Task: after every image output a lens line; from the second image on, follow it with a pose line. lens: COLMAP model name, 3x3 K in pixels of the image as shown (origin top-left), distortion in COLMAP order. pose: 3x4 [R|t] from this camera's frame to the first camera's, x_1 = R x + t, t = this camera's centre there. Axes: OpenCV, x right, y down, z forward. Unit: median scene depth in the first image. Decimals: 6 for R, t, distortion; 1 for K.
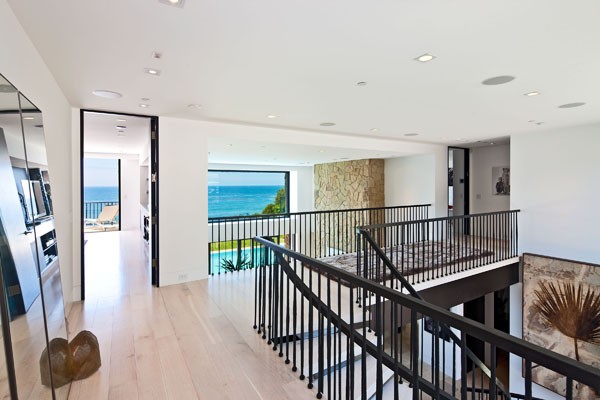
lens RADIAL K [[295.8, 0, 300.3], [0, 295.8, 189.8], [0, 0, 1]] dist [0.000296, -0.000071]
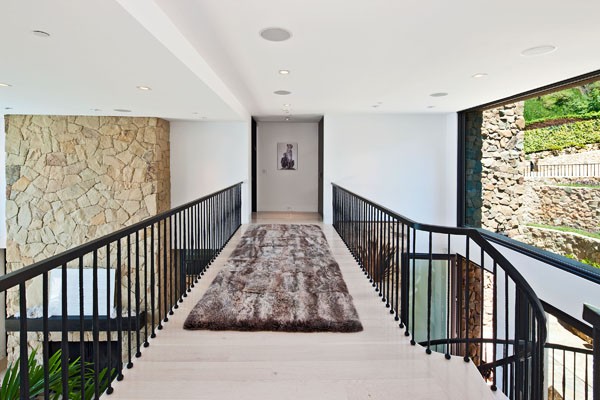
lens RADIAL K [[295.8, 0, 300.3], [0, 295.8, 189.8], [0, 0, 1]] dist [0.000296, -0.000071]
pose [[0.488159, -0.070131, 0.869933, -0.191639], [-0.000508, 0.996743, 0.080639, 0.003281], [-0.872755, -0.039807, 0.486533, 0.371559]]
